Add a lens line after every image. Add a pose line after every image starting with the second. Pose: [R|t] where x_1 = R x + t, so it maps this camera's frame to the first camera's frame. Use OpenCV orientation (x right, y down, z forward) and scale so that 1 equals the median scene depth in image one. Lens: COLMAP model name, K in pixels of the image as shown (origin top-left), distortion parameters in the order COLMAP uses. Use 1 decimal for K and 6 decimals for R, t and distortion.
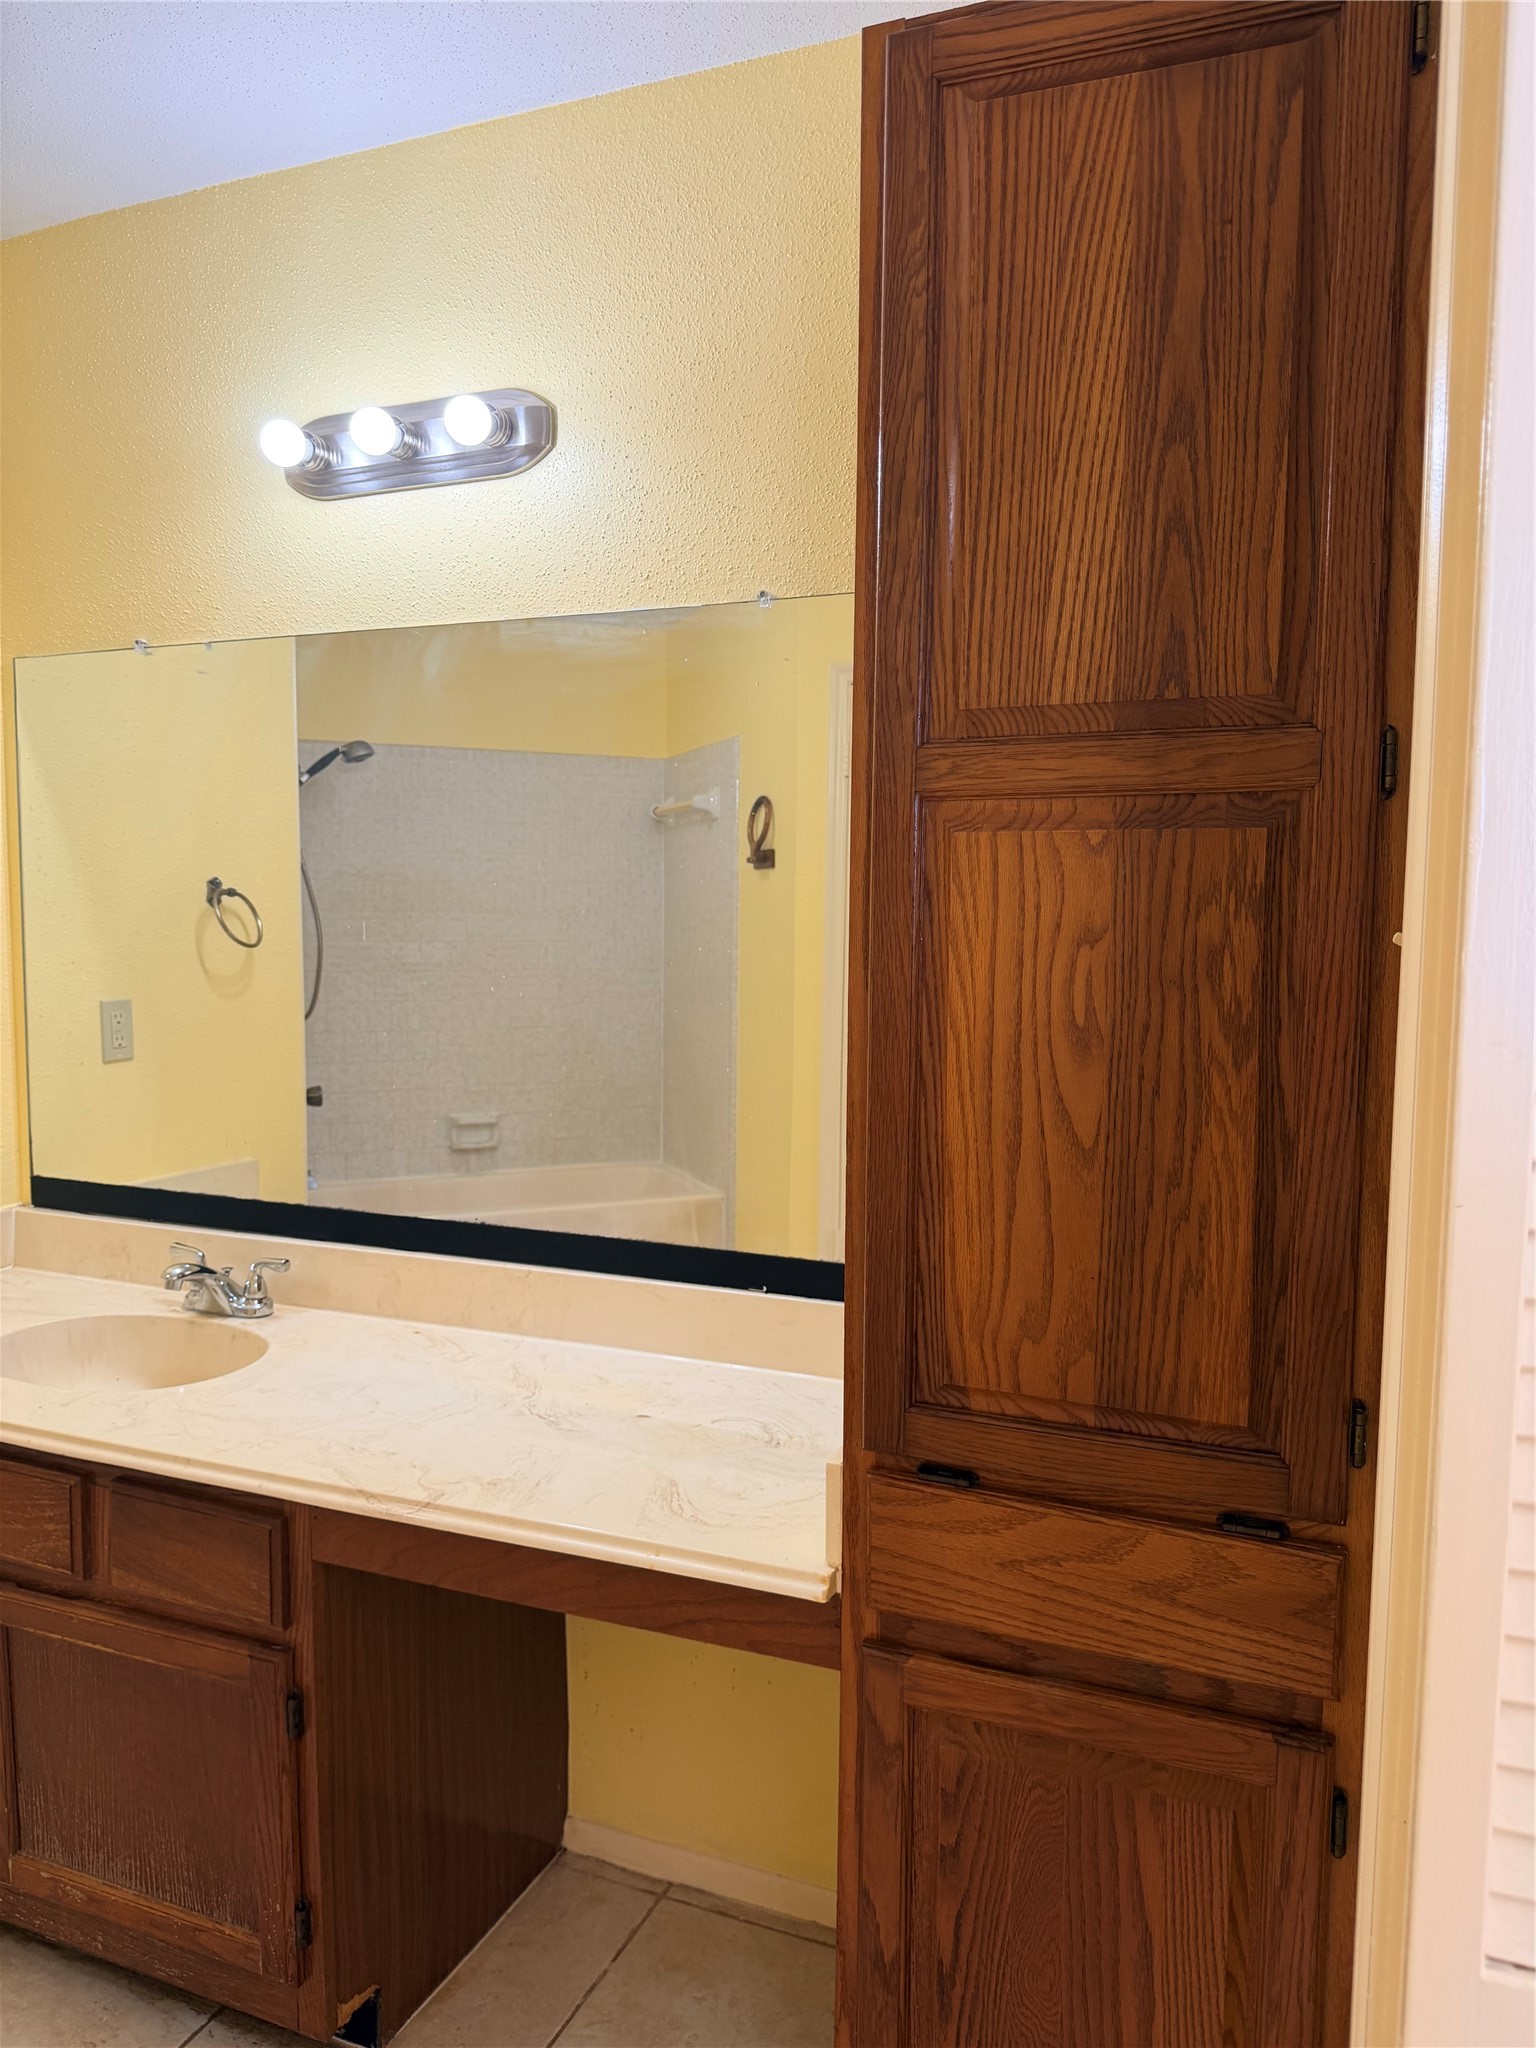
lens RADIAL K [[1438.7, 0, 768.9], [0, 1438.7, 1018.7], [0, 0, 1]] dist [0.021062, -0.043657]
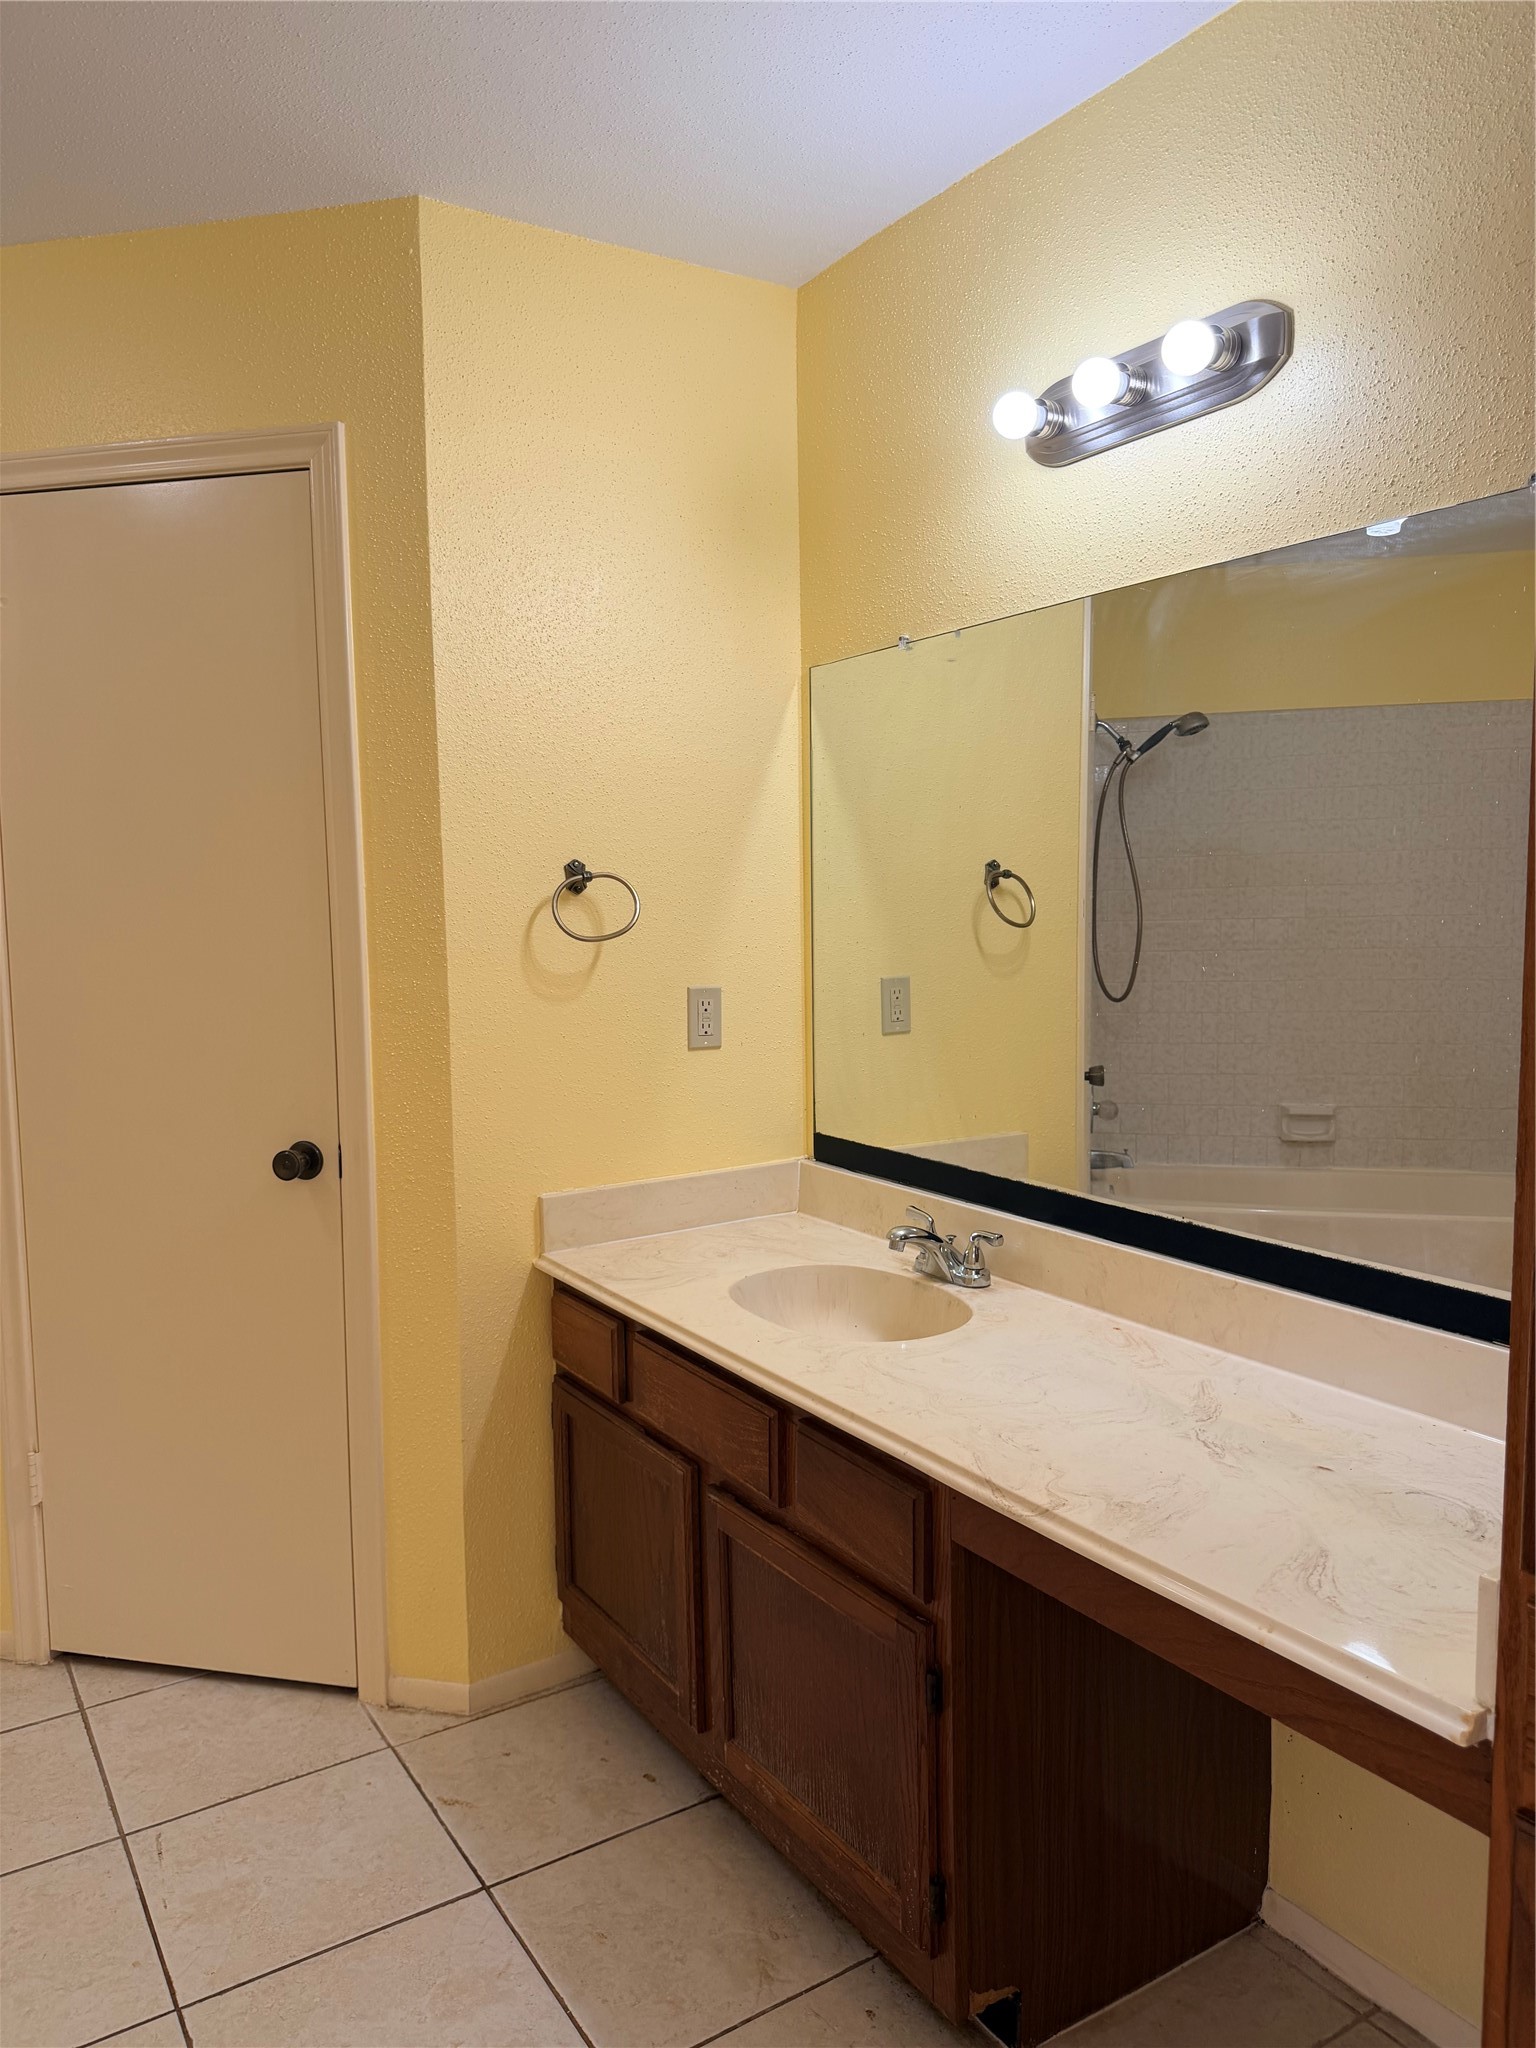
lens RADIAL K [[1438.7, 0, 768.9], [0, 1438.7, 1018.7], [0, 0, 1]] dist [0.021062, -0.043657]
pose [[0.813755, 0.031268, -0.580367, 0.114334], [-0.023168, 0.999503, 0.021365, -0.001633], [0.580747, -0.003940, 0.814075, 0.092795]]
